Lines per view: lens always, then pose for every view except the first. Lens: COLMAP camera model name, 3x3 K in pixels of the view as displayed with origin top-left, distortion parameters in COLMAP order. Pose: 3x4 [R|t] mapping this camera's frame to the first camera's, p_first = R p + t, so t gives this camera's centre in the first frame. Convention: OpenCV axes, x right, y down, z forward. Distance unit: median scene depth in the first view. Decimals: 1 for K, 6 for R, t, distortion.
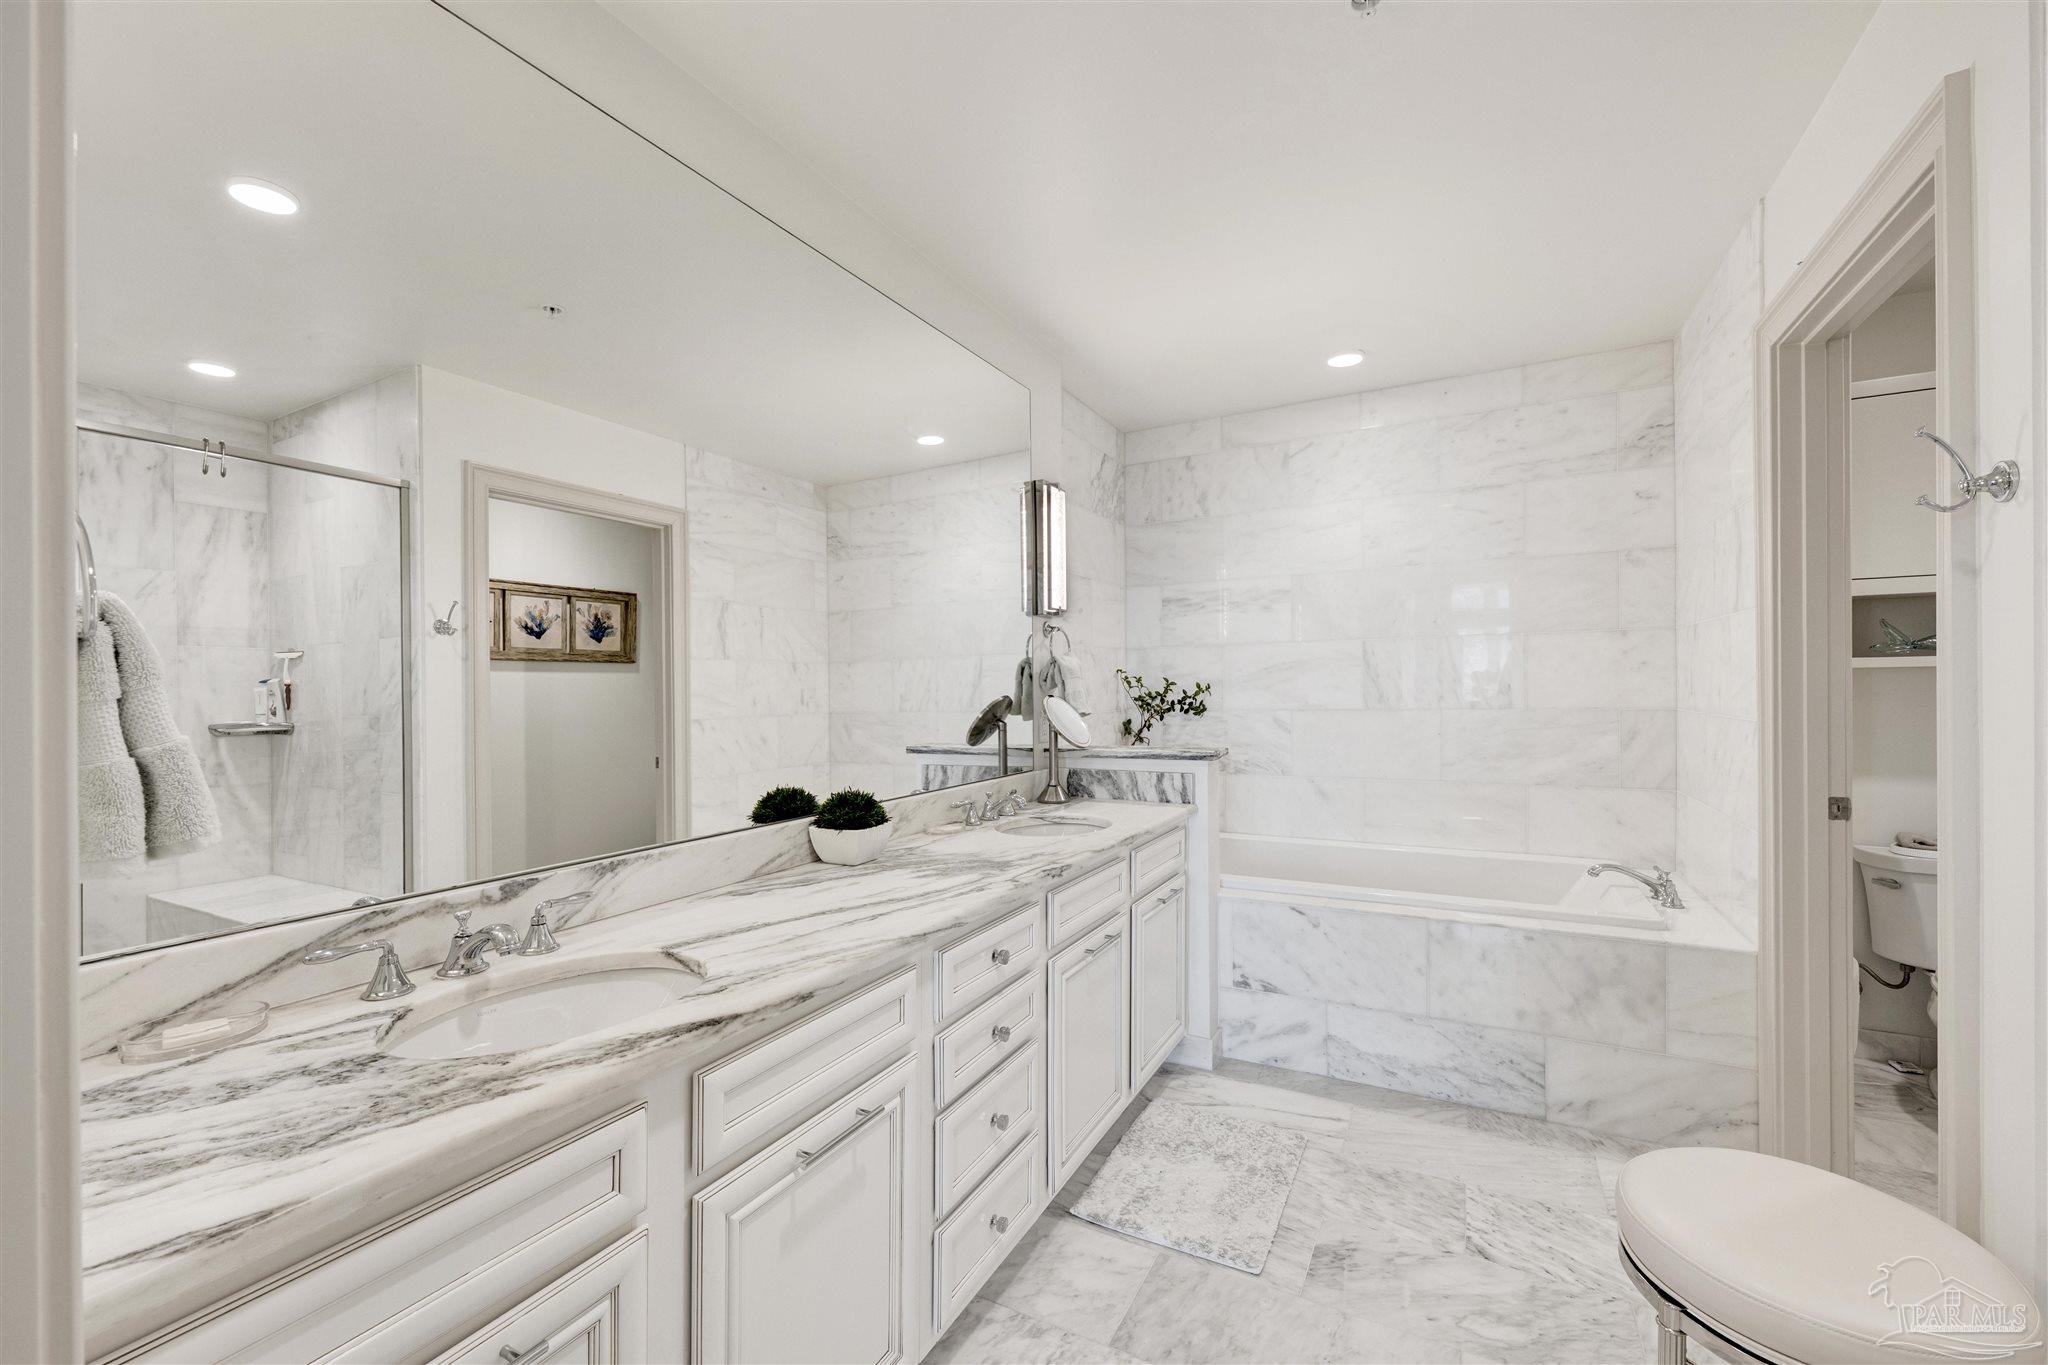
lens RADIAL K [[822.6, 0, 1021.9], [0, 822.6, 697.6], [0, 0, 1]] dist [-0.001525, 0.000140]
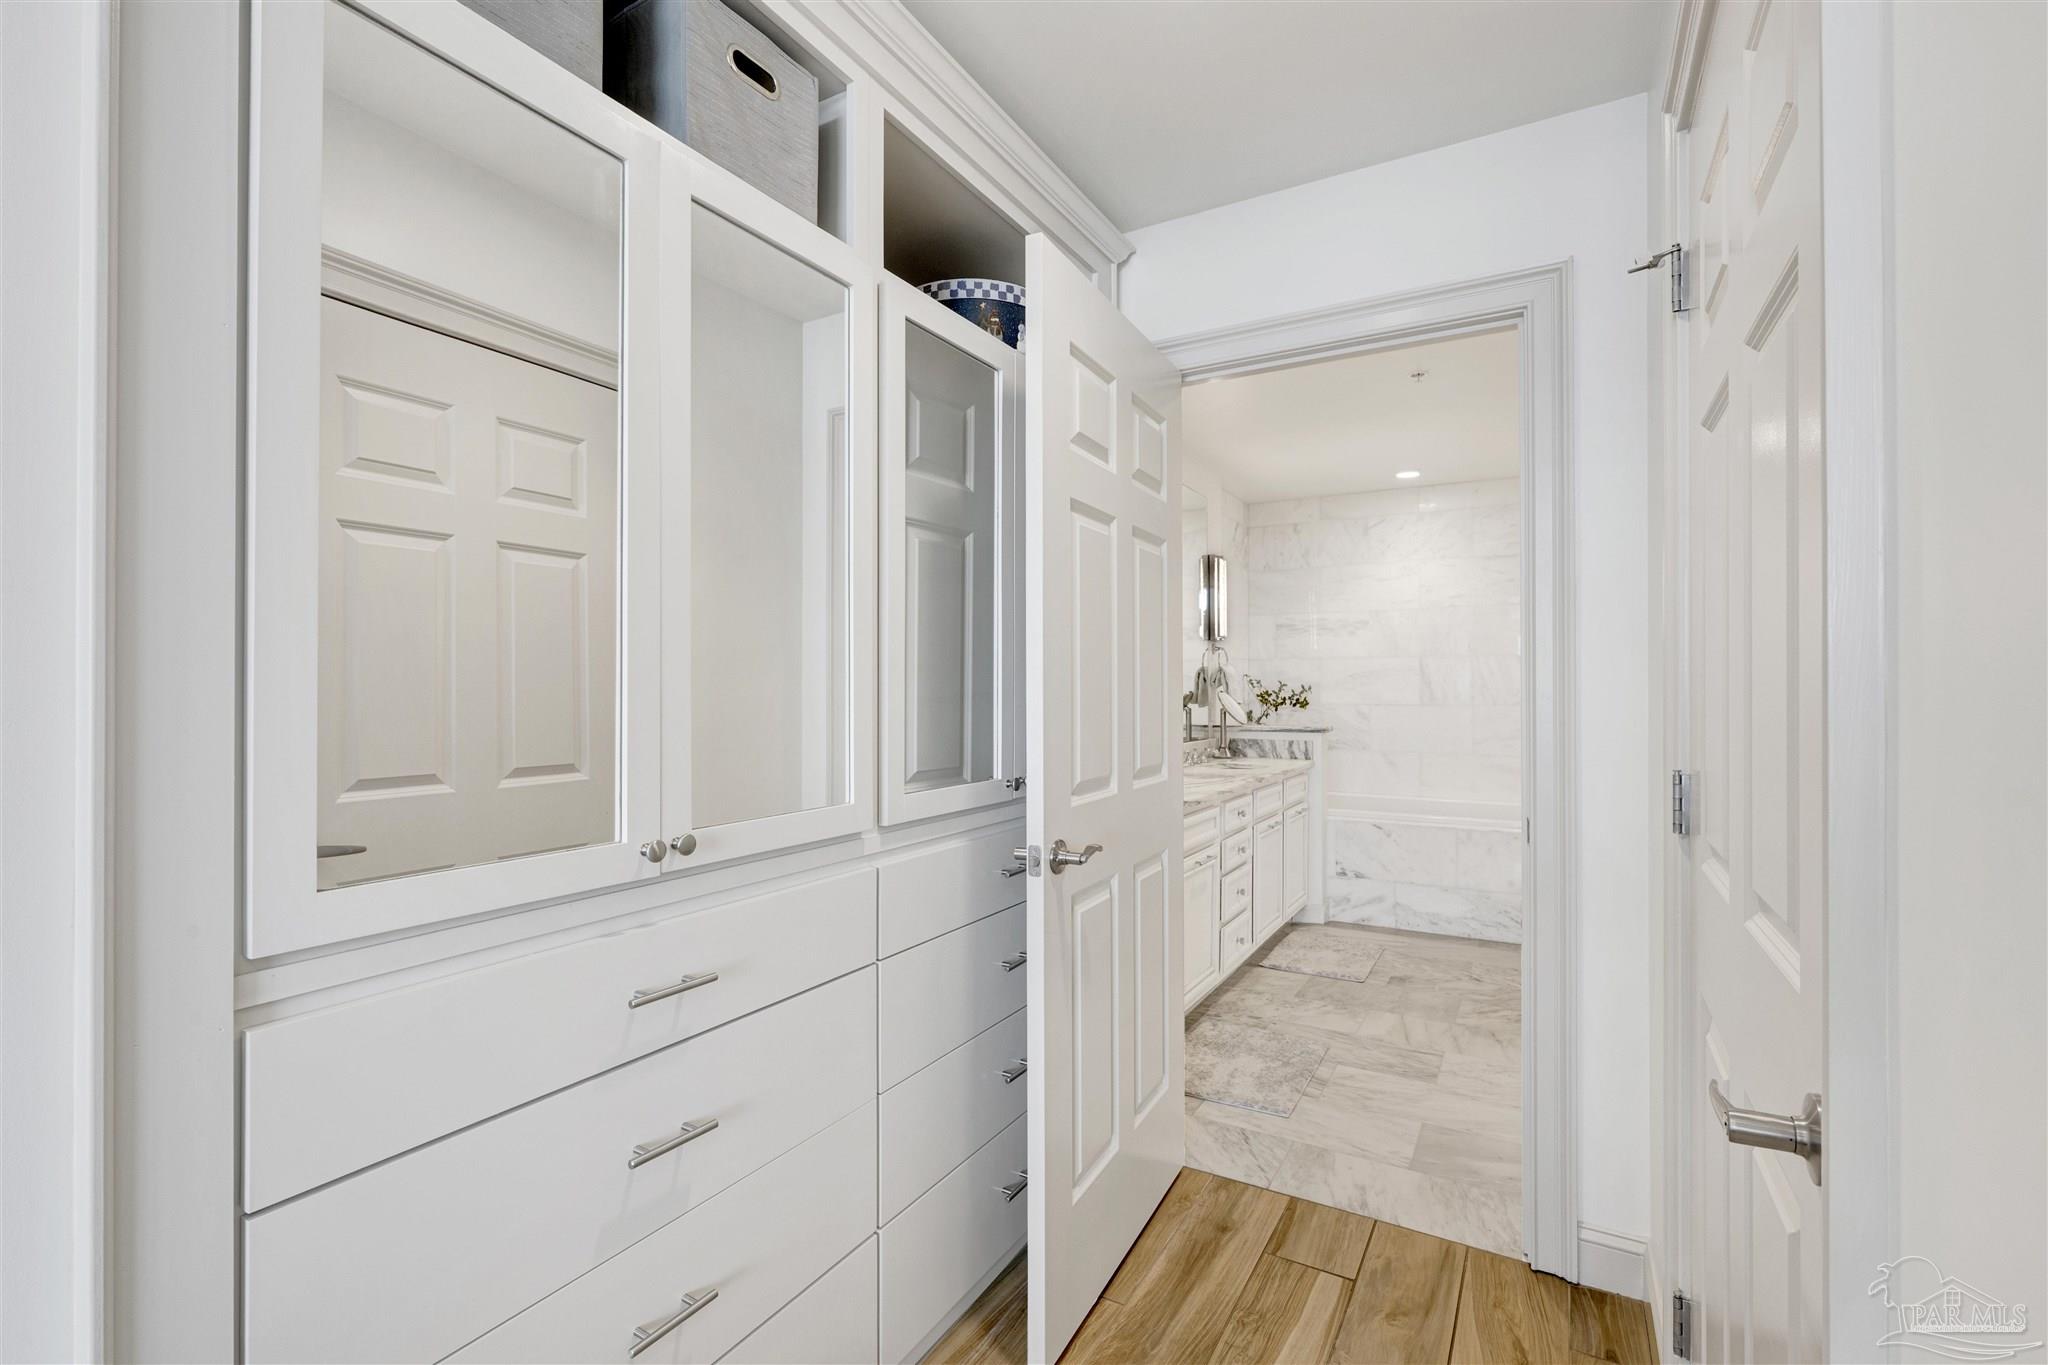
lens RADIAL K [[926.1, 0, 1030.7], [0, 926.1, 666.4], [0, 0, 1]] dist [0.003615, 0.000005]
pose [[0.999788, 0.015673, -0.013334, -0.308629], [-0.016115, 0.999301, -0.033737, 0.015723], [0.012795, 0.033945, 0.999342, -0.793577]]
